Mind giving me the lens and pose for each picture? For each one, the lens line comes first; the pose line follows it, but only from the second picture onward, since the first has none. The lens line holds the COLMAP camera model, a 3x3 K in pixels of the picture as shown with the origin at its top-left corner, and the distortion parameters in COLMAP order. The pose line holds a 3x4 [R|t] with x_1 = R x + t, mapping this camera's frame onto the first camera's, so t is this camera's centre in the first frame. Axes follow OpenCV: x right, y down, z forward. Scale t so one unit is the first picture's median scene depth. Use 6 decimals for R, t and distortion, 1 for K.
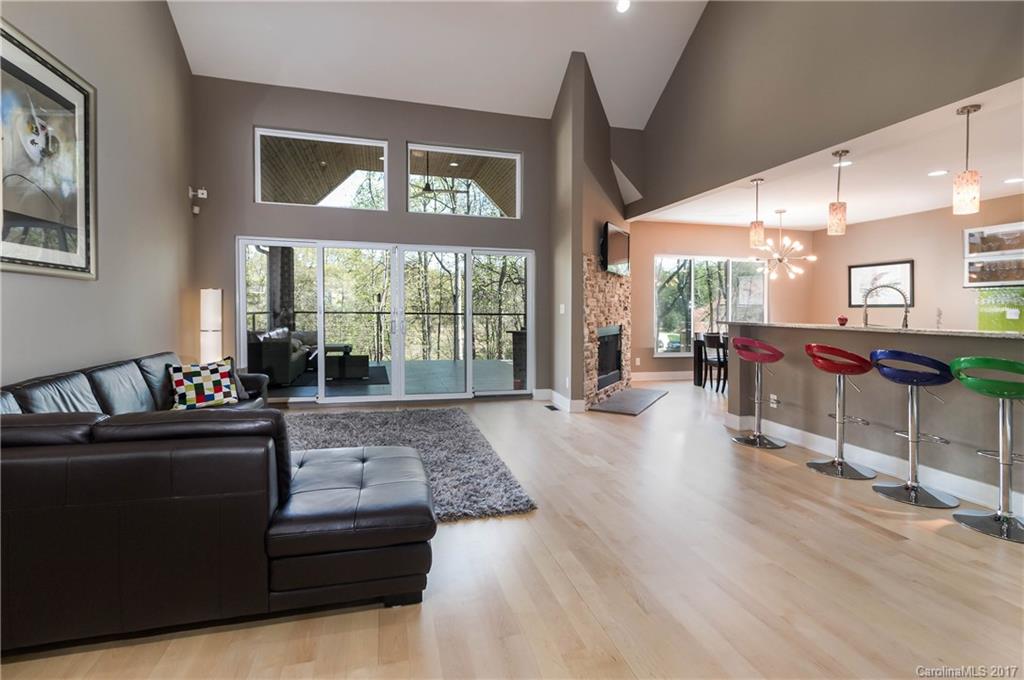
lens RADIAL K [[470.9, 0, 511.5], [0, 470.9, 321.8], [0, 0, 1]] dist [-0.000591, -0.000239]
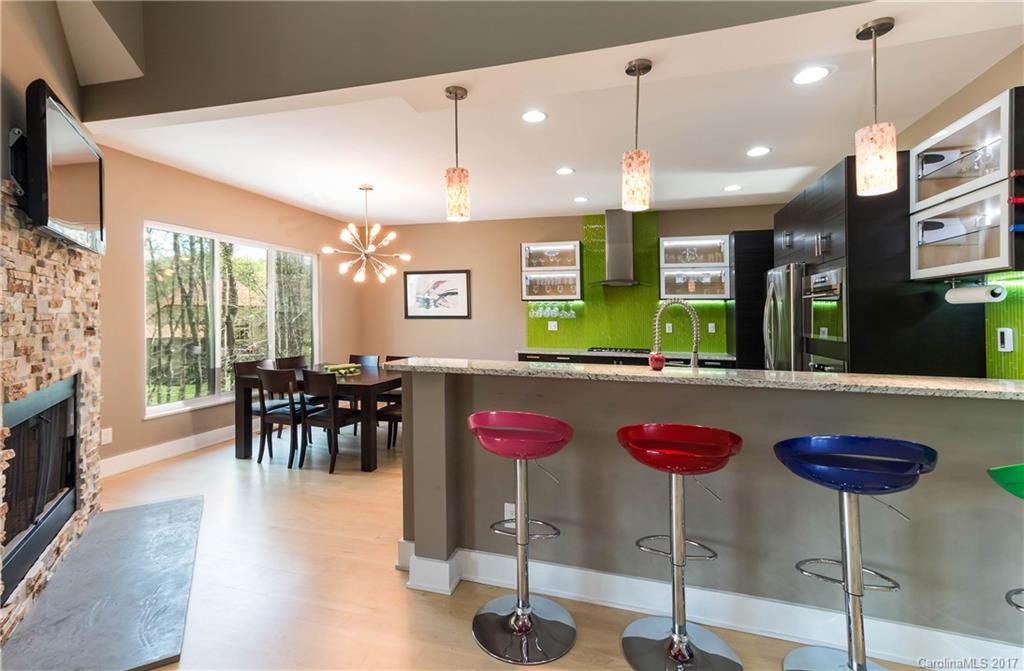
lens RADIAL K [[469.2, 0, 509.6], [0, 469.2, 312.3], [0, 0, 1]] dist [0.015615, 0.000048]
pose [[0.505666, 0.000095, 0.862729, 0.070135], [0.021777, 0.999680, -0.012874, -0.033487], [-0.862454, 0.025298, 0.505503, 0.489050]]
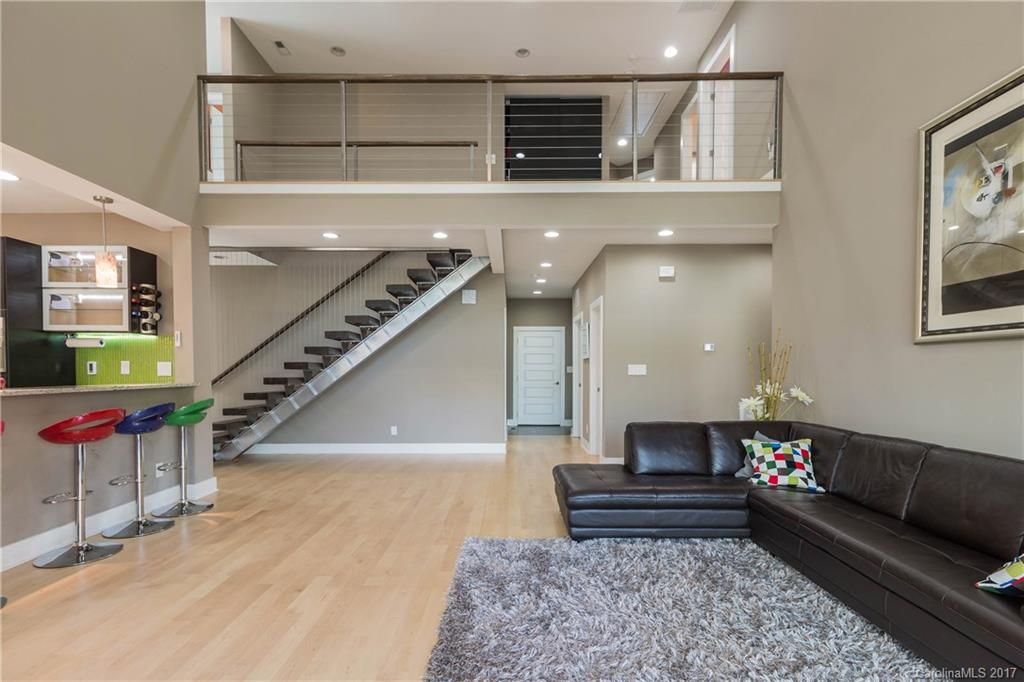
lens RADIAL K [[468.3, 0, 509.2], [0, 468.3, 371.8], [0, 0, 1]] dist [-0.000497, -0.000165]
pose [[-0.967608, -0.010137, 0.252254, -0.137002], [-0.003001, 0.999585, 0.028656, -0.024843], [-0.252439, 0.026971, -0.967237, 0.807773]]
